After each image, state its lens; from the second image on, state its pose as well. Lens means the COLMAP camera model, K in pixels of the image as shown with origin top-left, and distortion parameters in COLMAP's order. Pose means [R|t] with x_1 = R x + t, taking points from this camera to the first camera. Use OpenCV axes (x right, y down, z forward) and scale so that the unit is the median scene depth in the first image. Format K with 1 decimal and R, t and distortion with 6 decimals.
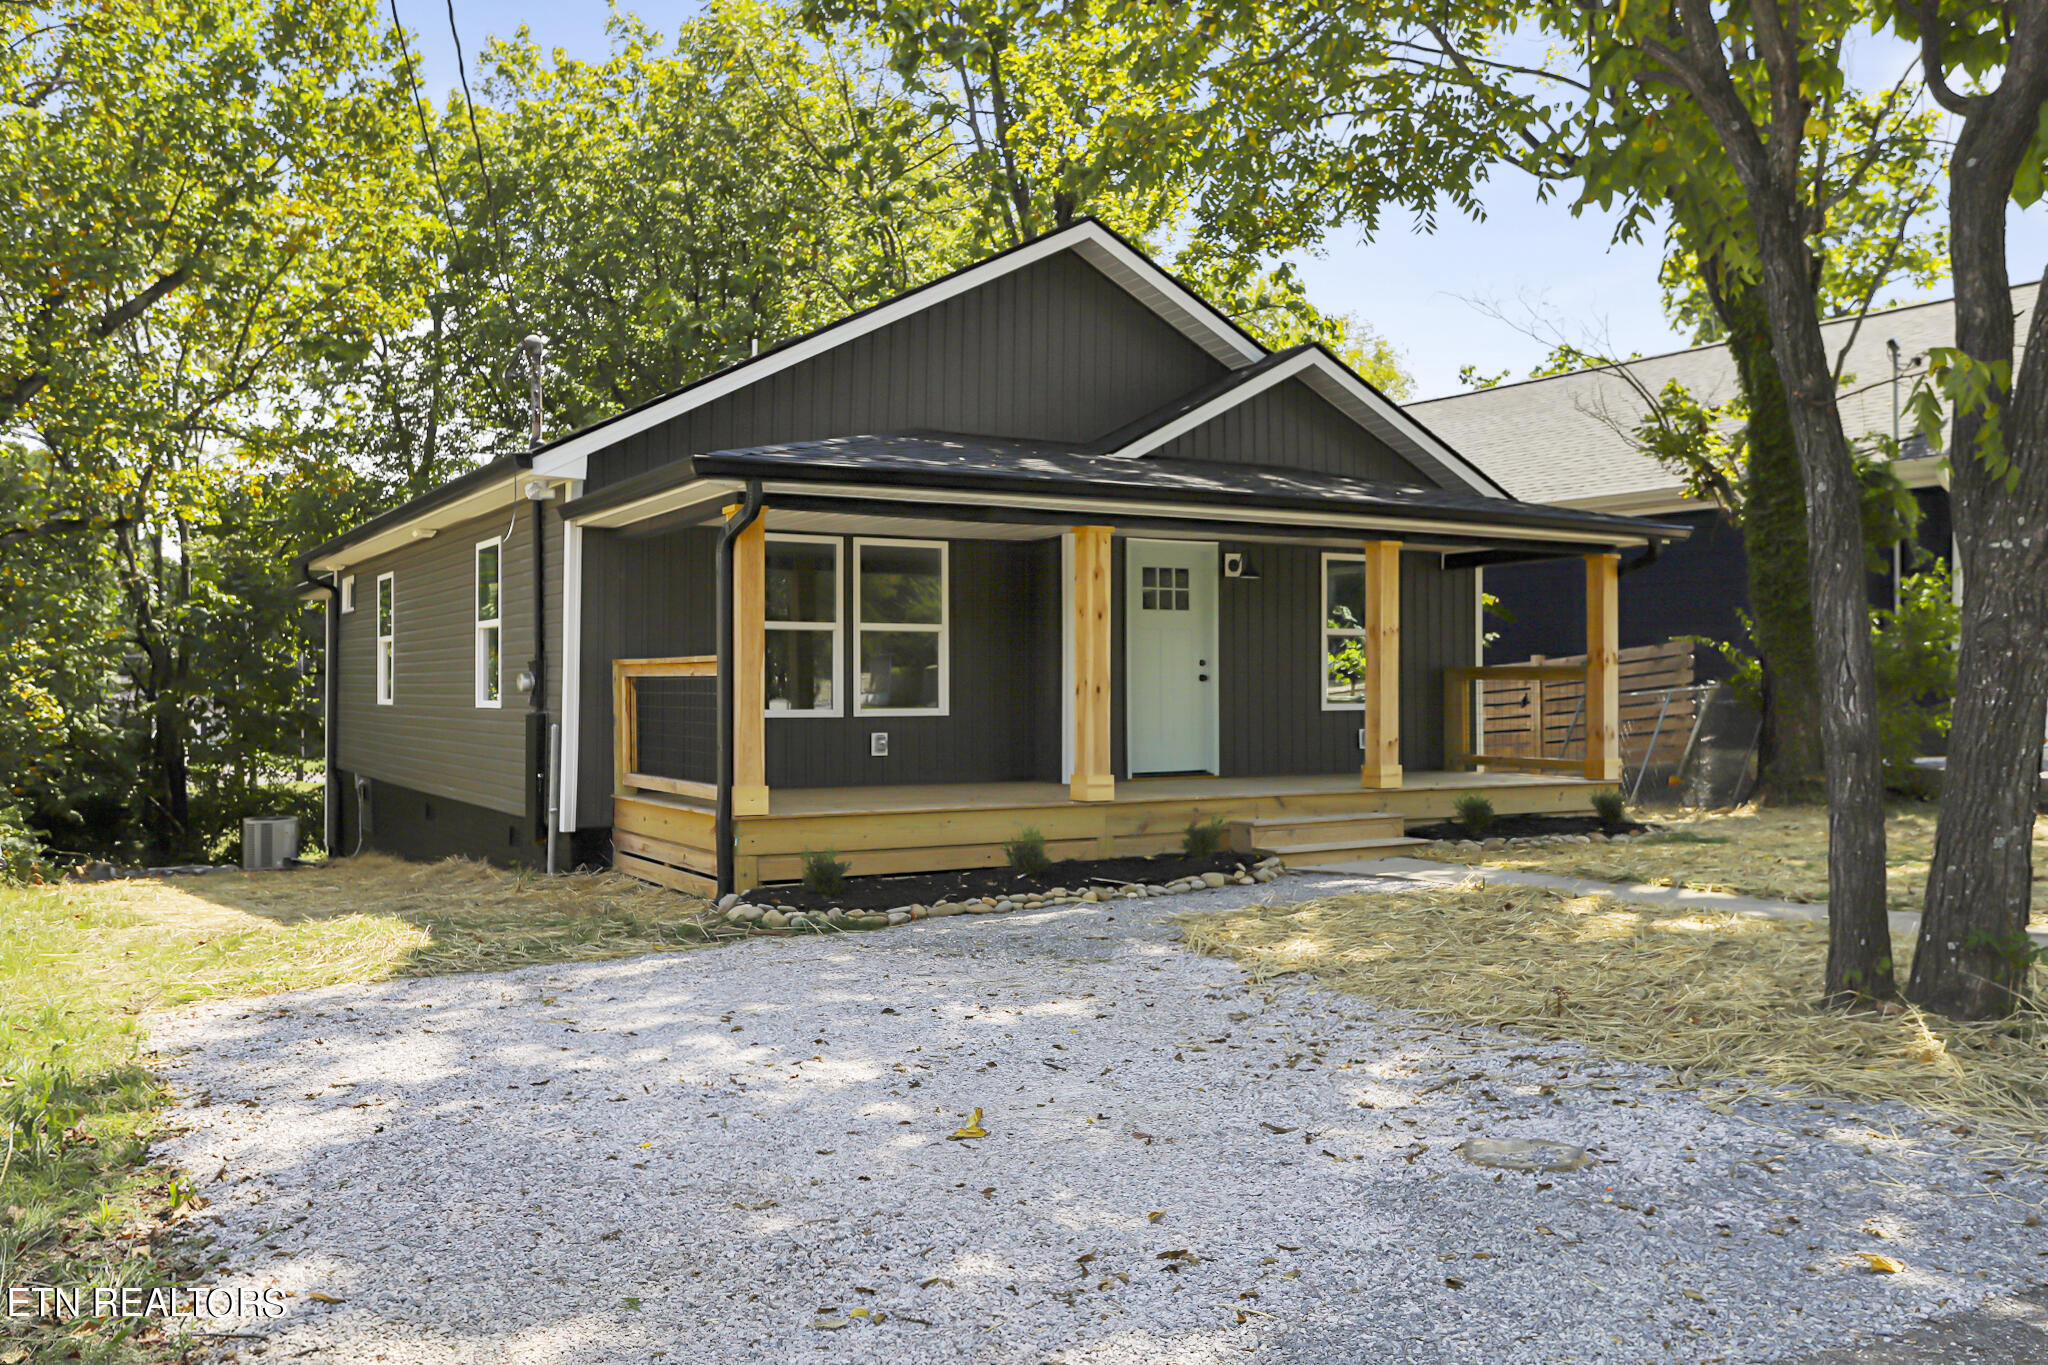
lens RADIAL K [[1652.5, 0, 1032.2], [0, 1652.5, 681.4], [0, 0, 1]] dist [-0.003437, 0.029227]
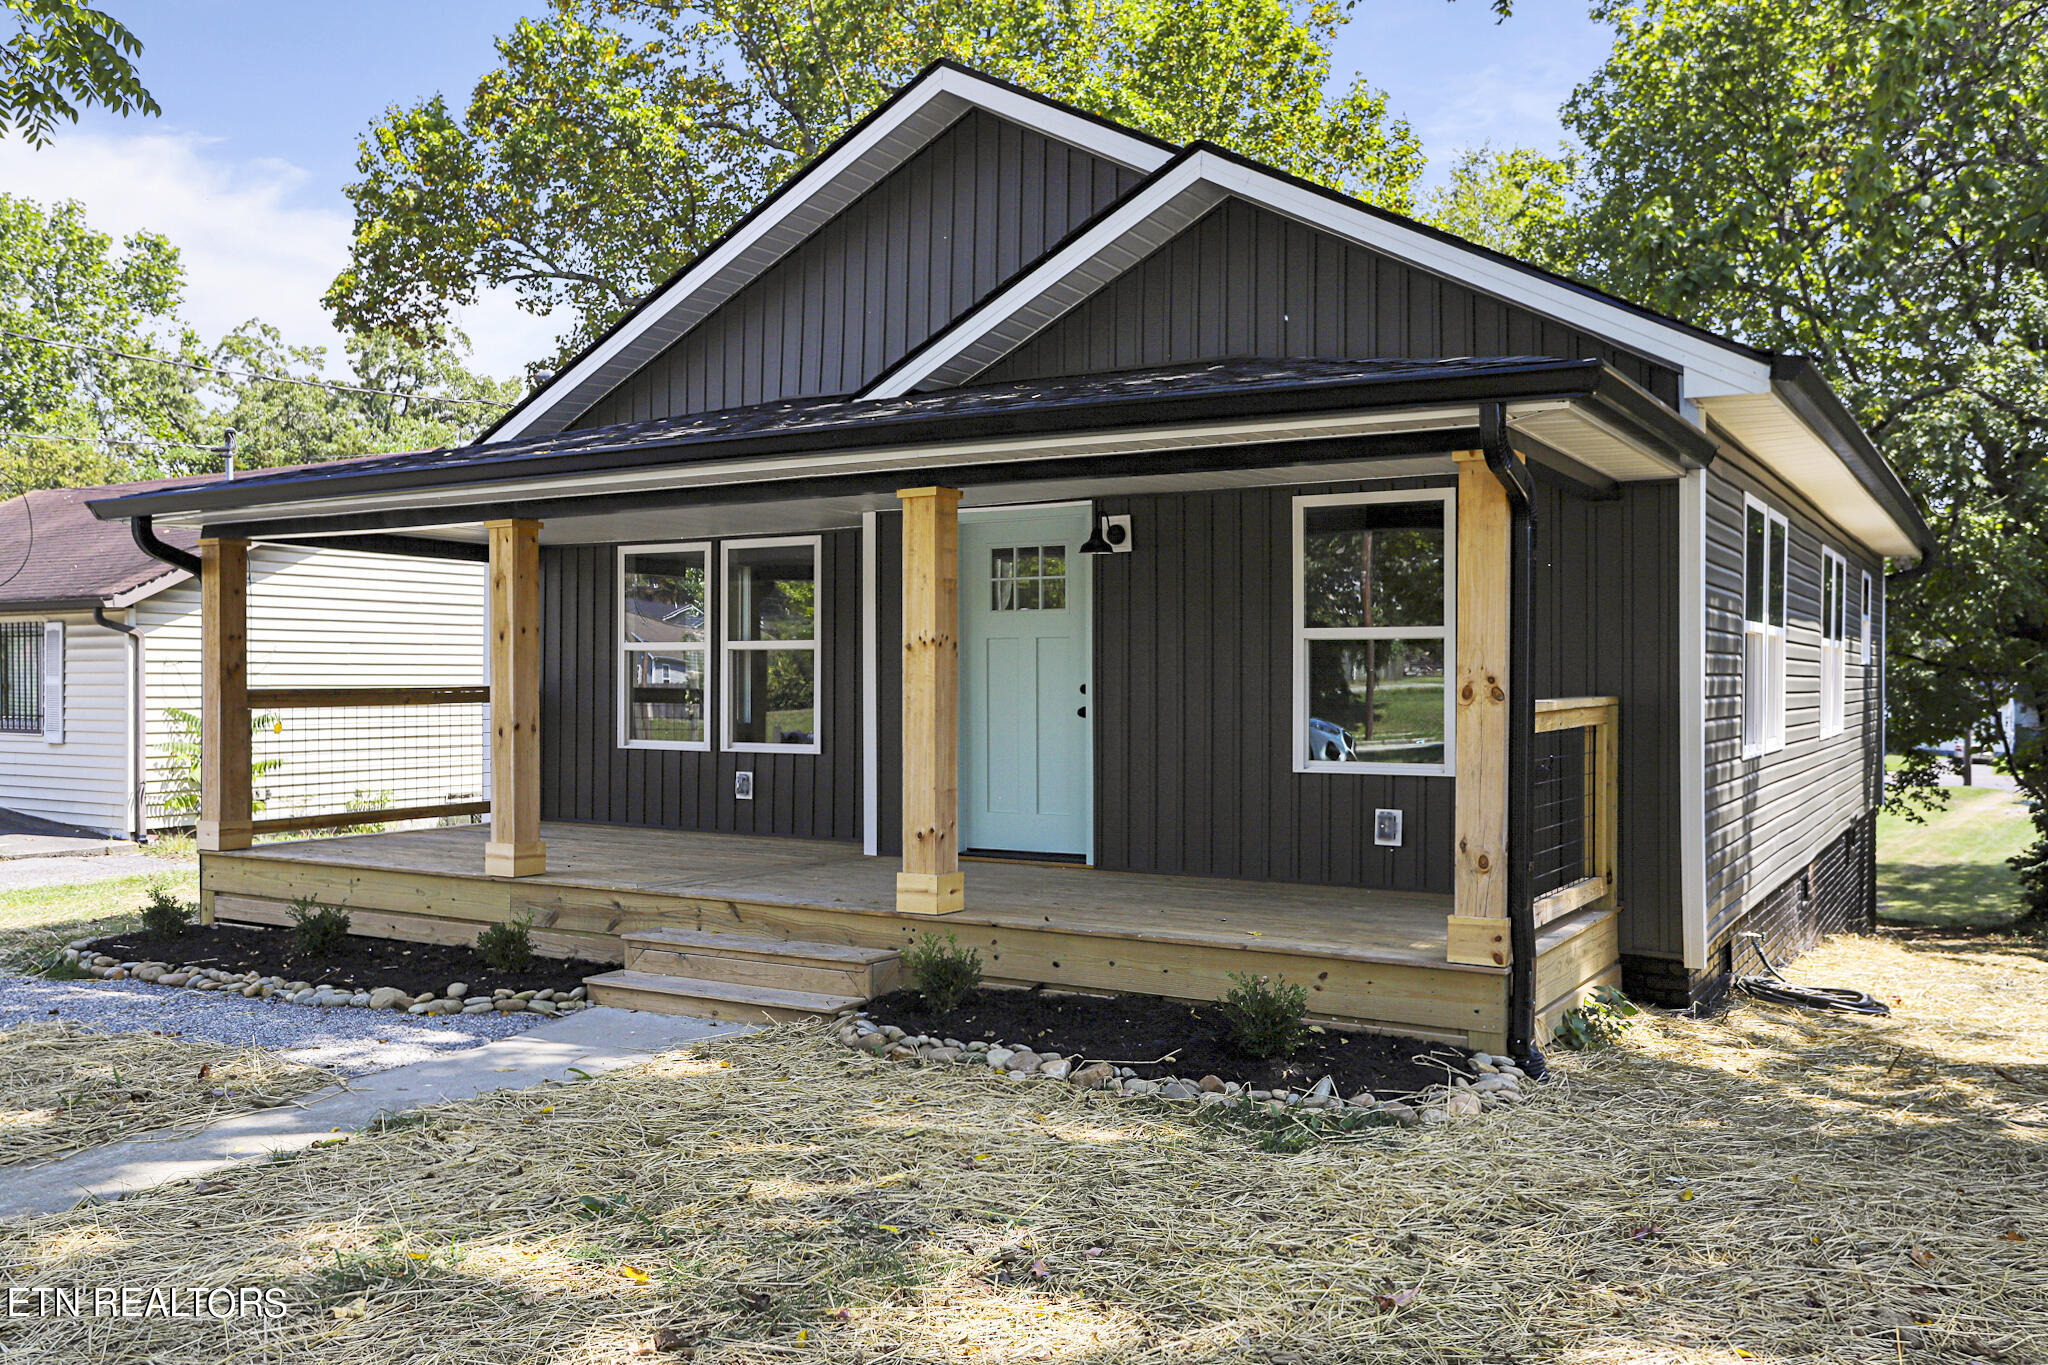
lens RADIAL K [[1708.1, 0, 1019.4], [0, 1708.1, 683.9], [0, 0, 1]] dist [0.006061, 0.019876]
pose [[0.466966, 0.006270, -0.884253, 0.693932], [0.002554, 0.999961, 0.008440, -0.019266], [0.884271, -0.006199, 0.466932, 0.678425]]
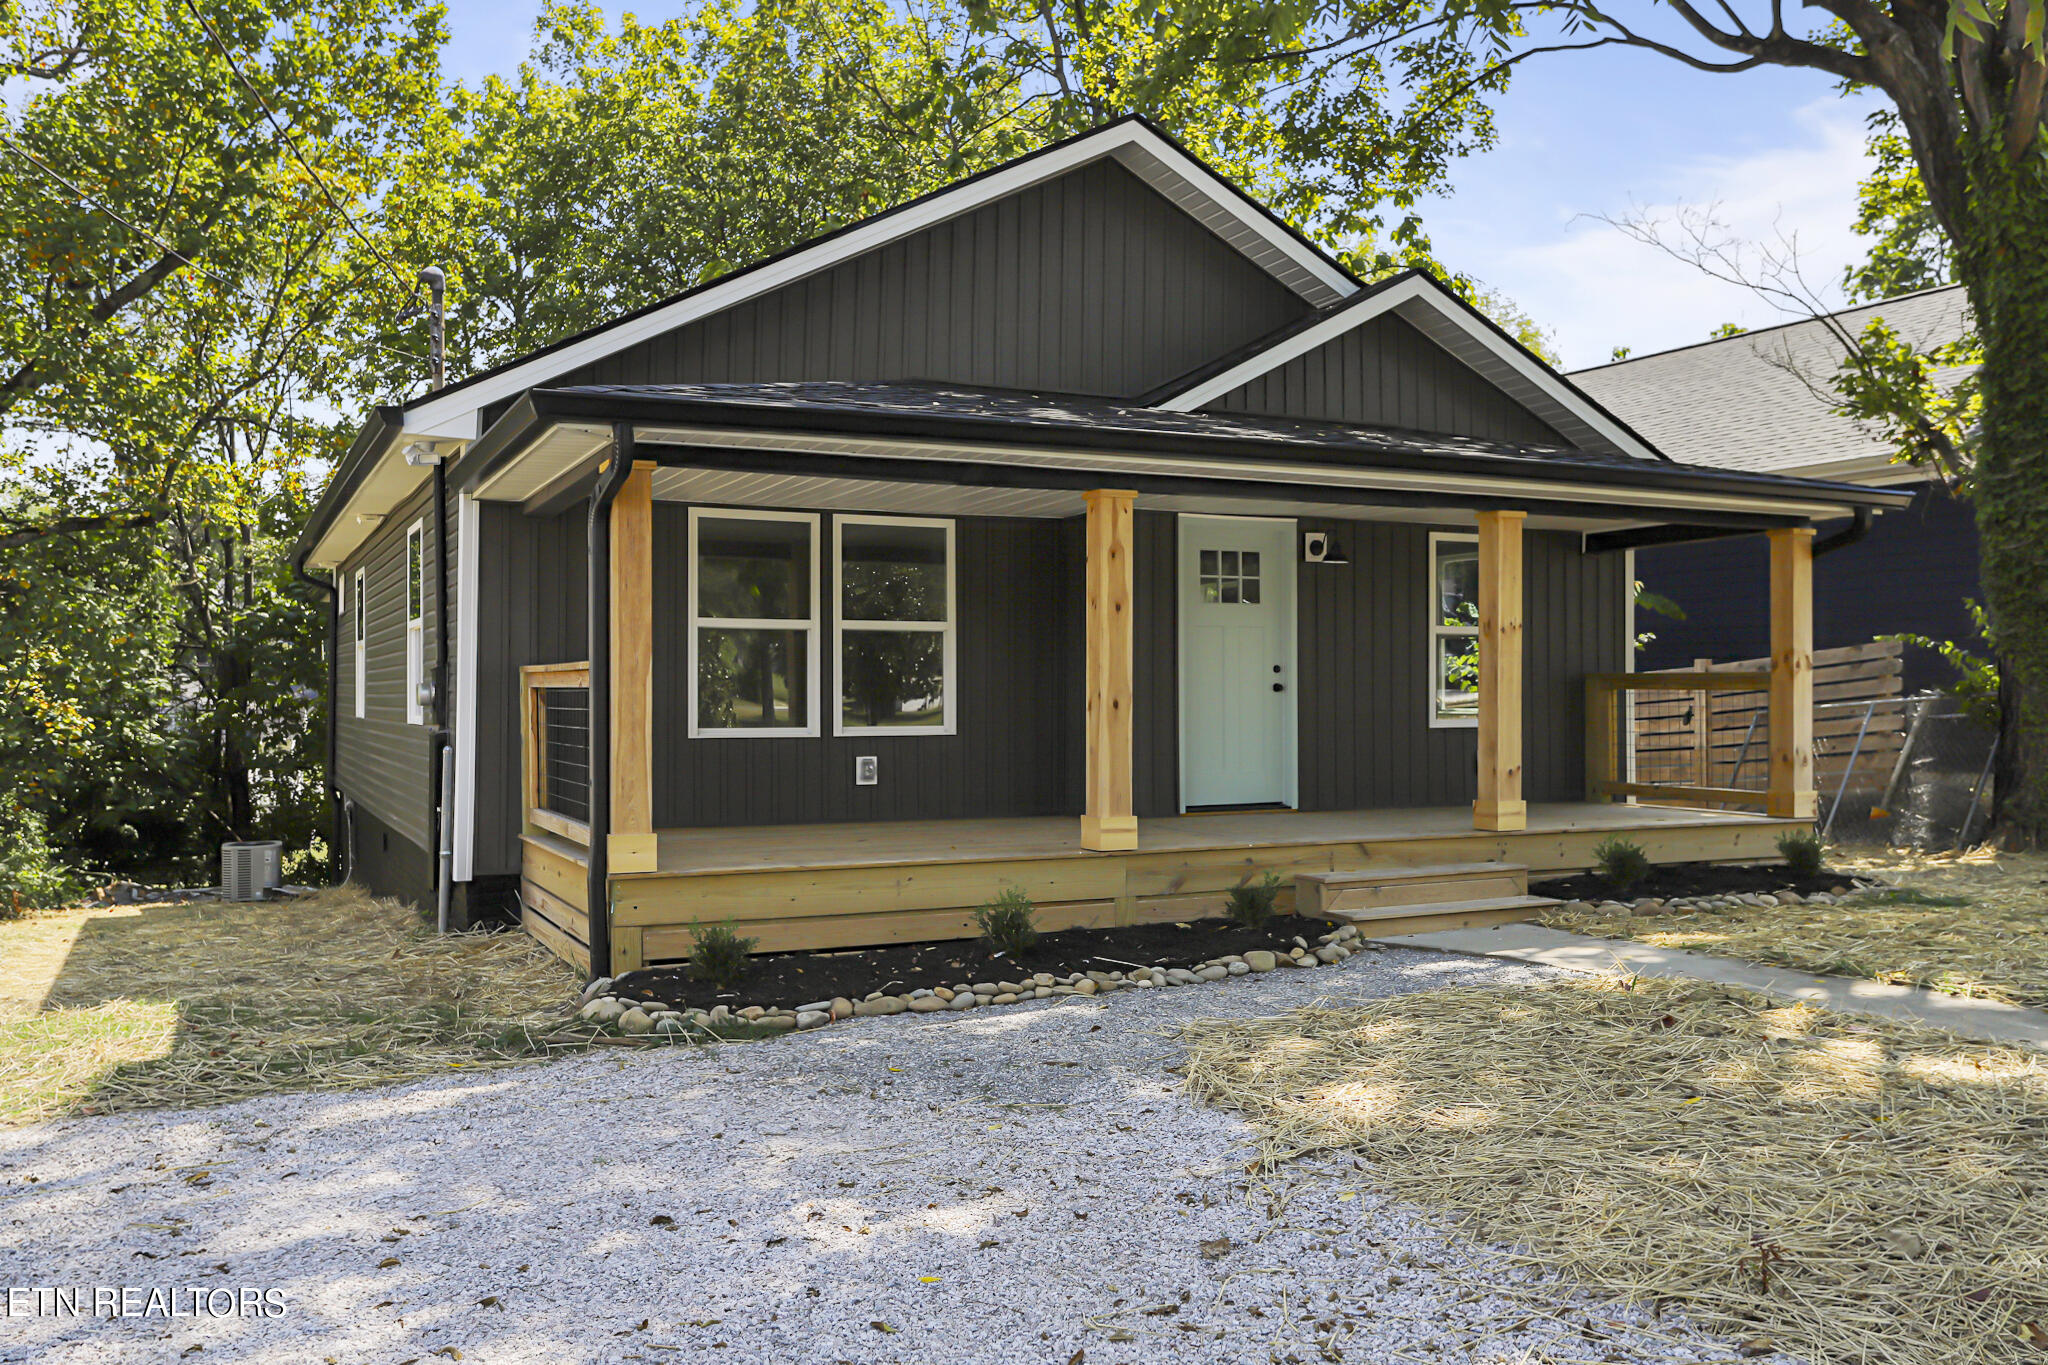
lens RADIAL K [[1652.5, 0, 1031.3], [0, 1652.5, 702.9], [0, 0, 1]] dist [-0.003437, 0.029227]
pose [[0.996323, -0.000167, -0.085680, 0.053689], [0.000974, 0.999956, 0.009369, -0.002301], [0.085674, -0.009418, 0.996279, 0.190424]]
